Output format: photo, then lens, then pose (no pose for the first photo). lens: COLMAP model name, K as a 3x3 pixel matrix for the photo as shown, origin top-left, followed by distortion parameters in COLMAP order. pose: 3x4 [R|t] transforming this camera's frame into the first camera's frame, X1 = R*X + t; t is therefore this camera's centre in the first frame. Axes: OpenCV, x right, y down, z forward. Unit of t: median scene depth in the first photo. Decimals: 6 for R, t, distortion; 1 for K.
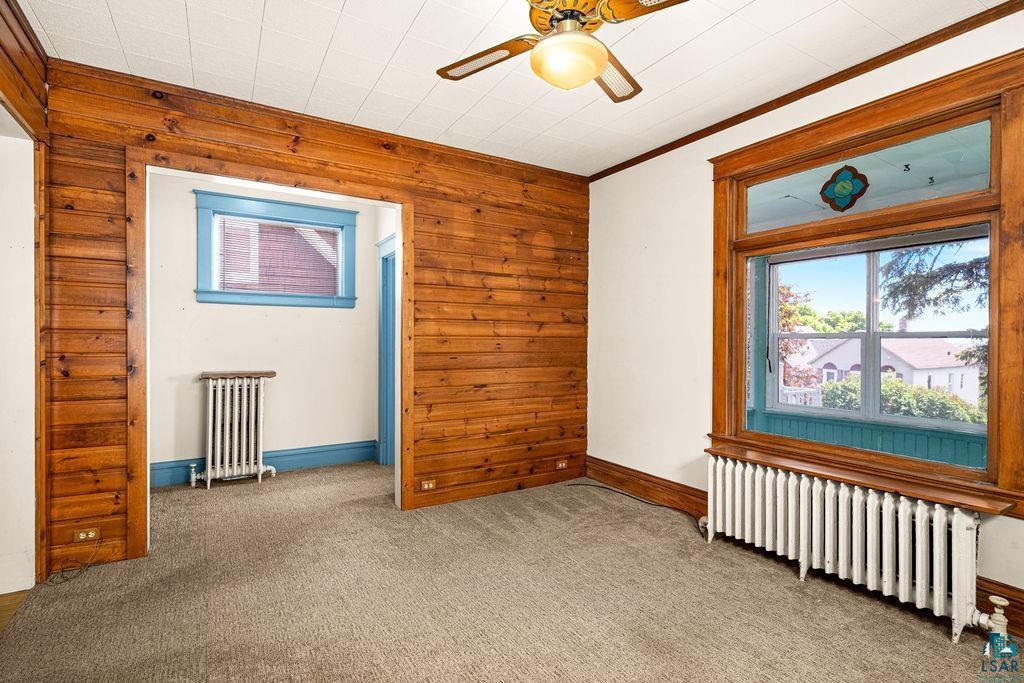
lens RADIAL K [[501.0, 0, 509.2], [0, 501.0, 342.4], [0, 0, 1]] dist [0.002491, 0.002548]
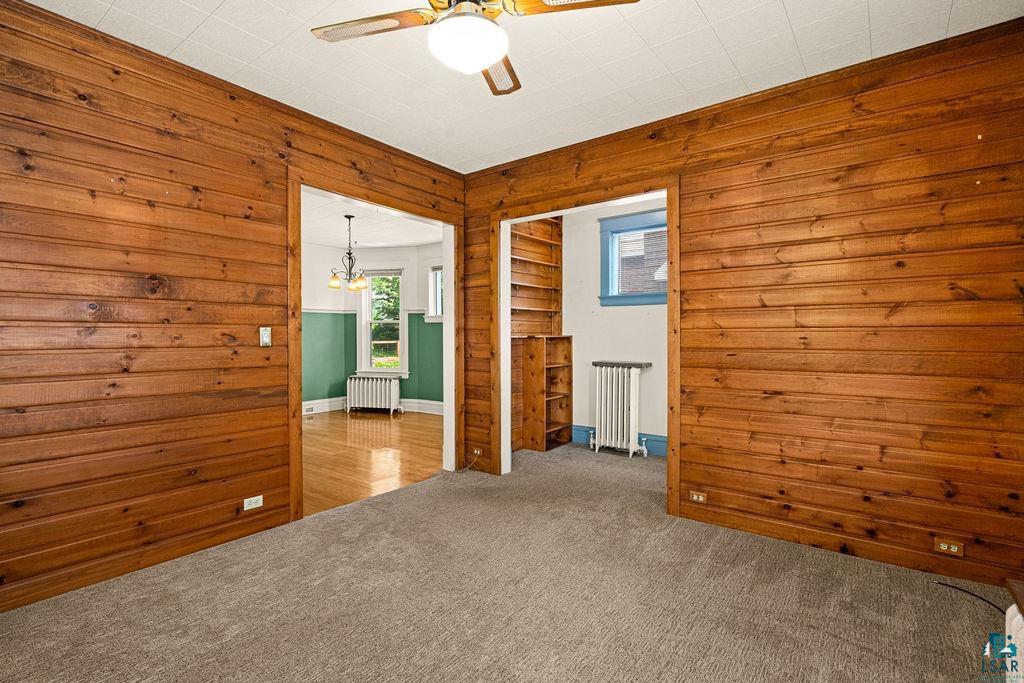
lens RADIAL K [[501.0, 0, 517.3], [0, 501.0, 342.3], [0, 0, 1]] dist [0.002491, 0.002548]
pose [[0.352083, 0.005294, -0.935954, 0.520073], [-0.000860, 0.999985, 0.005332, 0.006045], [0.935968, -0.001073, 0.352083, 0.363865]]
